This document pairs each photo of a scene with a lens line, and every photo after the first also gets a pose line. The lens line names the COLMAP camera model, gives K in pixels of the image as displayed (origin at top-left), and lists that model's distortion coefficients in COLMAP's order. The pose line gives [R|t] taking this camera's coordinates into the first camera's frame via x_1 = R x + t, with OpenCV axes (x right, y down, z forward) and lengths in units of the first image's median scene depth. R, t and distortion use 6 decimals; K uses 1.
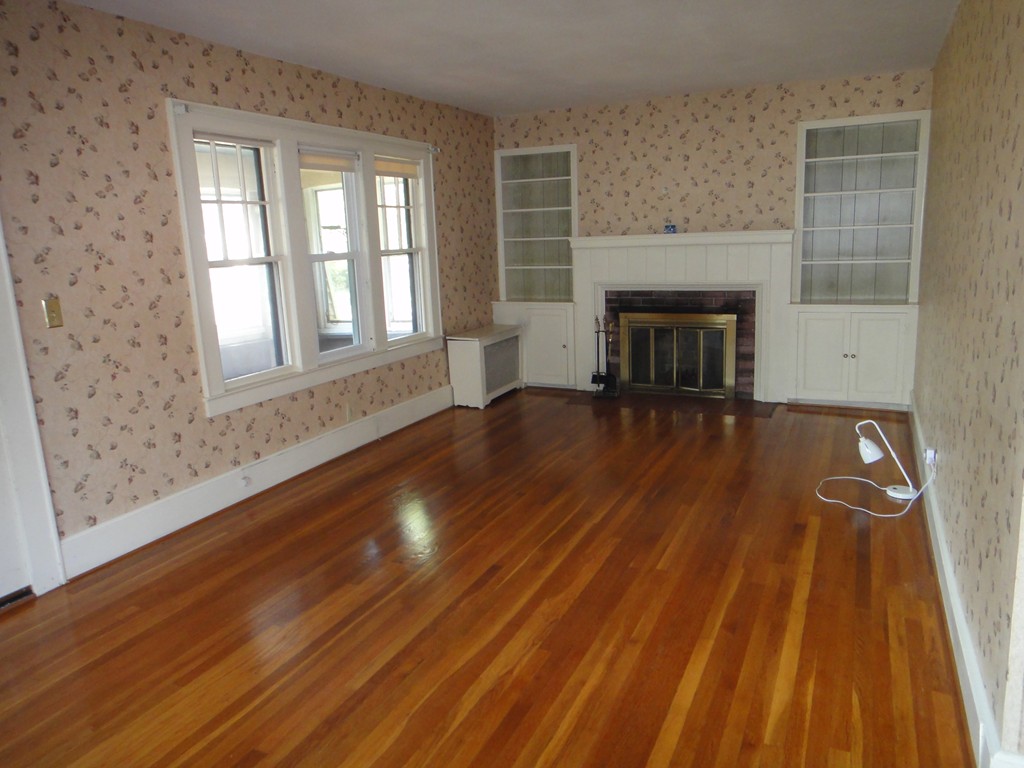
lens RADIAL K [[736.7, 0, 515.3], [0, 736.7, 377.3], [0, 0, 1]] dist [0.009929, 0.000011]
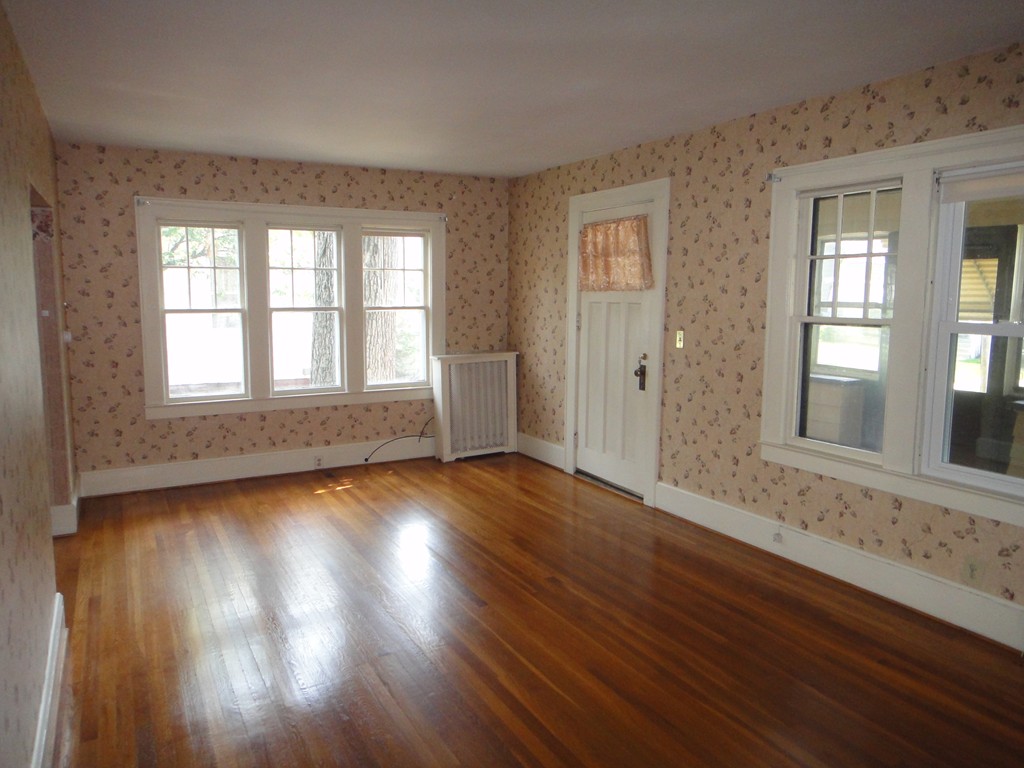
lens RADIAL K [[700.9, 0, 539.2], [0, 700.9, 381.7], [0, 0, 1]] dist [0.002813, 0.000073]
pose [[-0.555196, 0.130298, -0.821450, 0.640054], [-0.154941, 0.954160, 0.256069, -0.287369], [0.817160, 0.269444, -0.509558, 1.335492]]
